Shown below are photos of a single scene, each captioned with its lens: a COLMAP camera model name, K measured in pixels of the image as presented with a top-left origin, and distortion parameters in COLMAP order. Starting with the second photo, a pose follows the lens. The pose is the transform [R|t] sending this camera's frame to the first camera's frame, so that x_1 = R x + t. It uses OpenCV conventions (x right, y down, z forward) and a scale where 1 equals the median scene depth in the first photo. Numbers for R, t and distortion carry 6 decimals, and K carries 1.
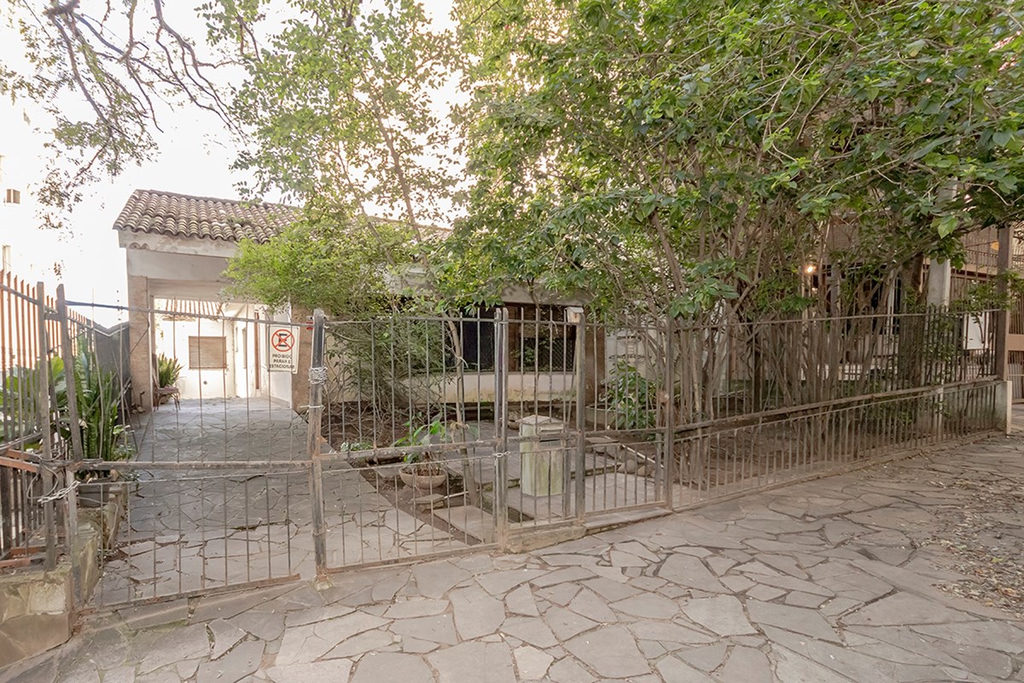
lens RADIAL K [[507.1, 0, 495.6], [0, 507.1, 400.7], [0, 0, 1]] dist [-0.002407, 0.000859]
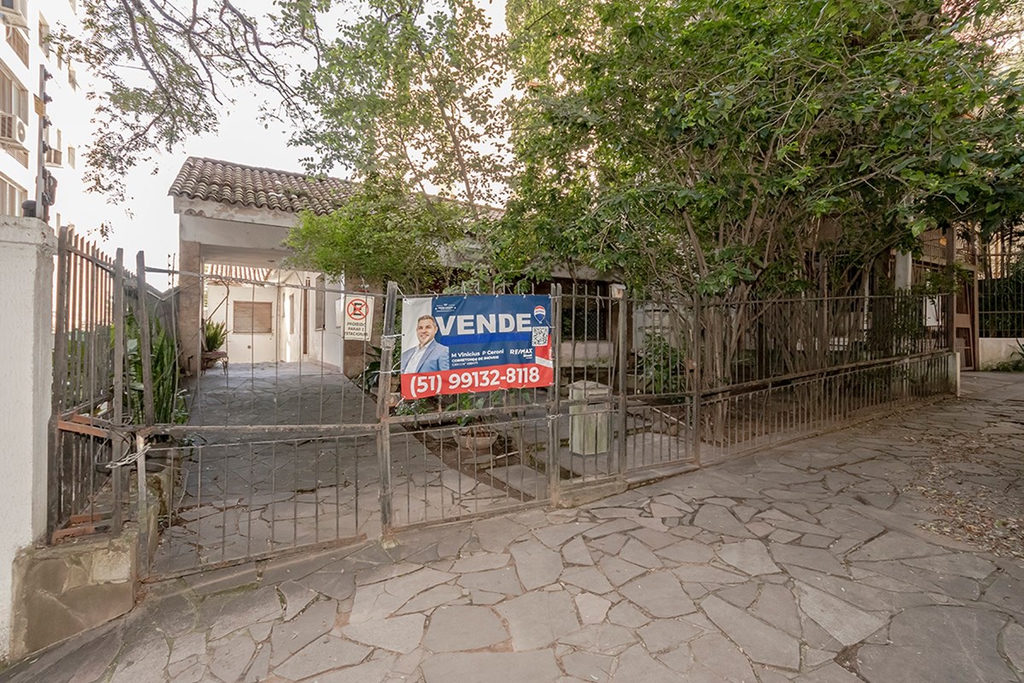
lens RADIAL K [[507.1, 0, 516.0], [0, 507.1, 338.6], [0, 0, 1]] dist [-0.002407, 0.000859]
pose [[0.992520, 0.012073, 0.121487, -0.197306], [-0.006159, 0.998783, -0.048939, -0.007435], [-0.121930, 0.047825, 0.991386, -0.078024]]
